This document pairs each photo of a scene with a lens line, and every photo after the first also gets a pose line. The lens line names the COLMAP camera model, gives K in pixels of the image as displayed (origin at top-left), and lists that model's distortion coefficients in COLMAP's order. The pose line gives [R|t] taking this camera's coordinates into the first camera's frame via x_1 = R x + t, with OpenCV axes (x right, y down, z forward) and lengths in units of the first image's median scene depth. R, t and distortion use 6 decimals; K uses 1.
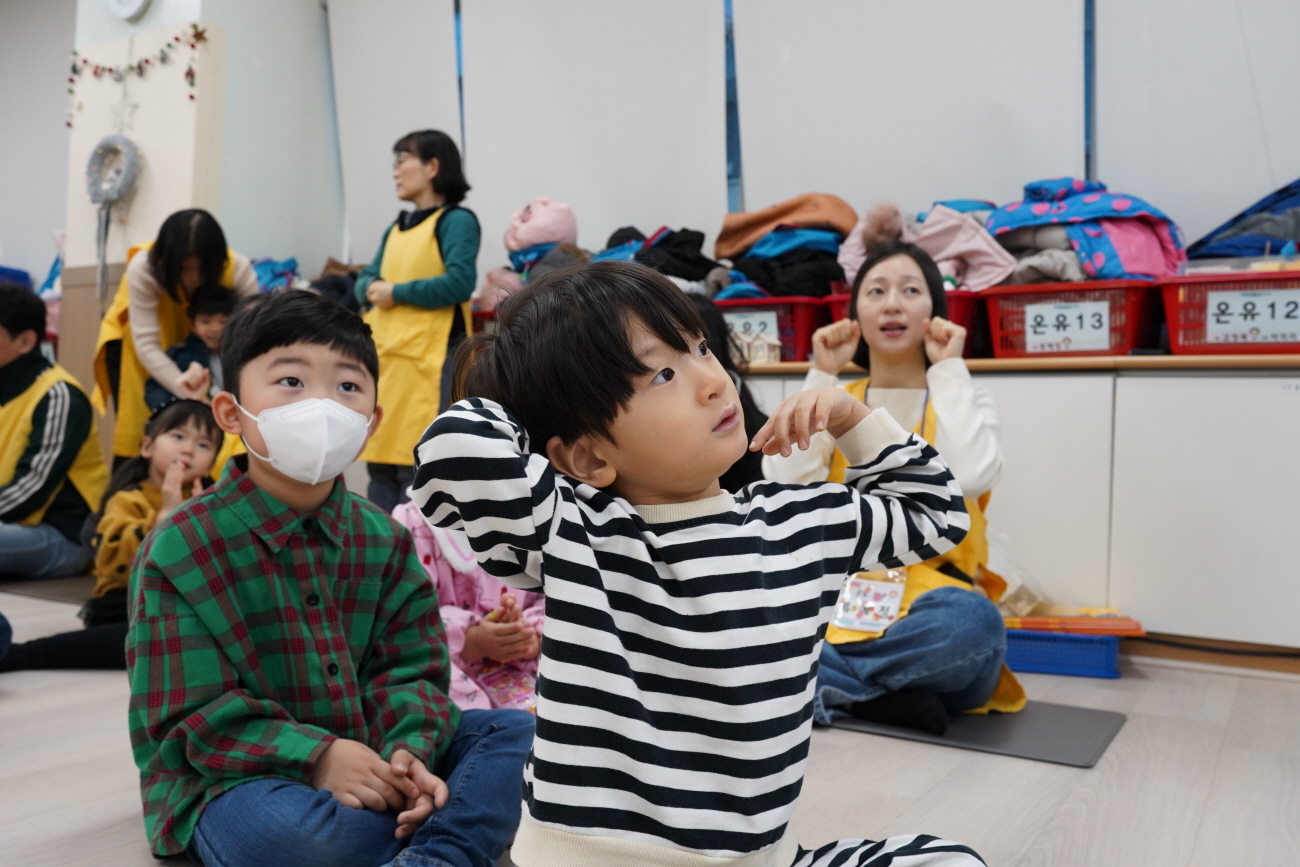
lens RADIAL K [[1095.9, 0, 650.0], [0, 1095.9, 433.5], [0, 0, 1]] dist [0.021572, -0.002303]
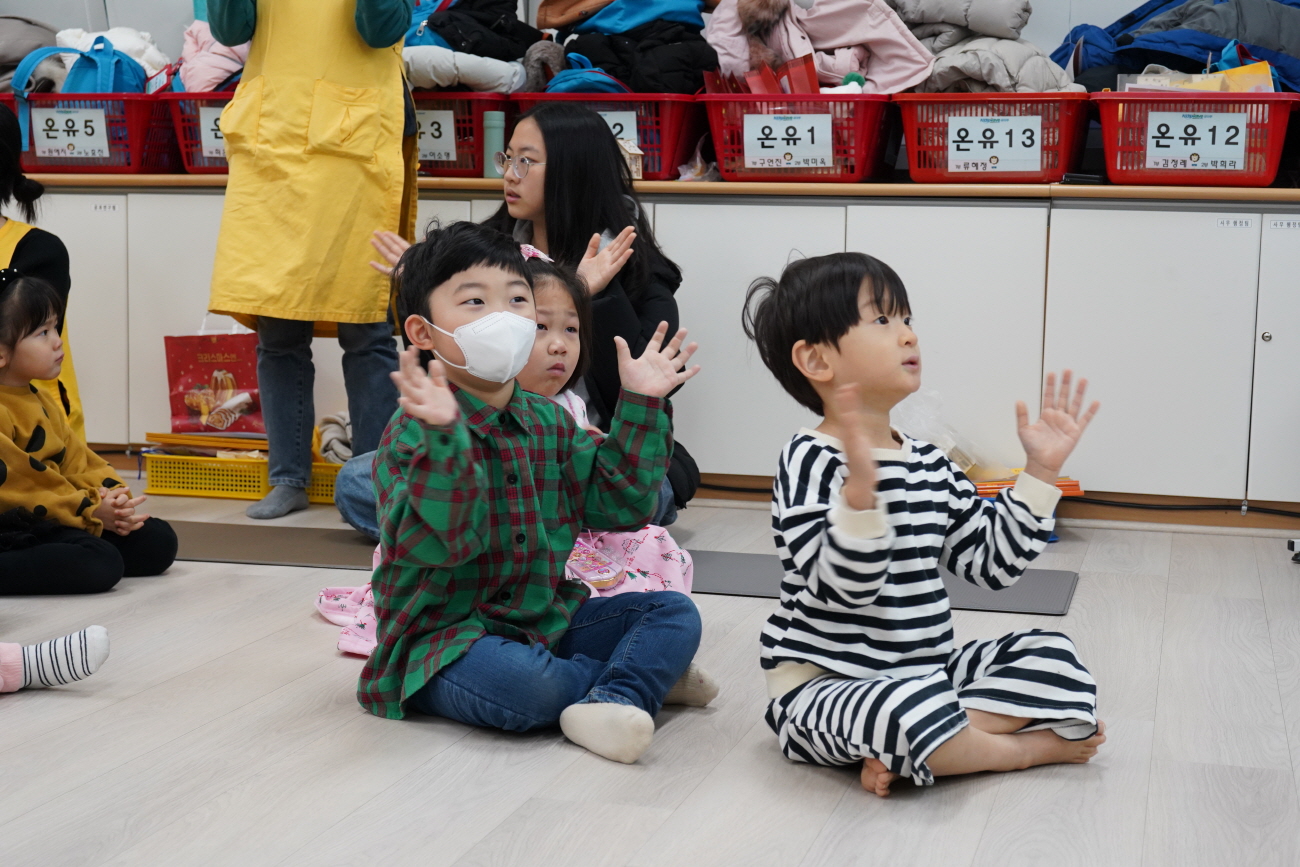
lens RADIAL K [[2113.9, 0, 650.0], [0, 2113.9, 433.5], [0, 0, 1]] dist [0.003424, 0.053276]
pose [[0.964382, -0.036311, 0.262010, -0.302349], [0.005174, 0.992933, 0.118562, -0.068887], [-0.264464, -0.112983, 0.957754, -0.497062]]
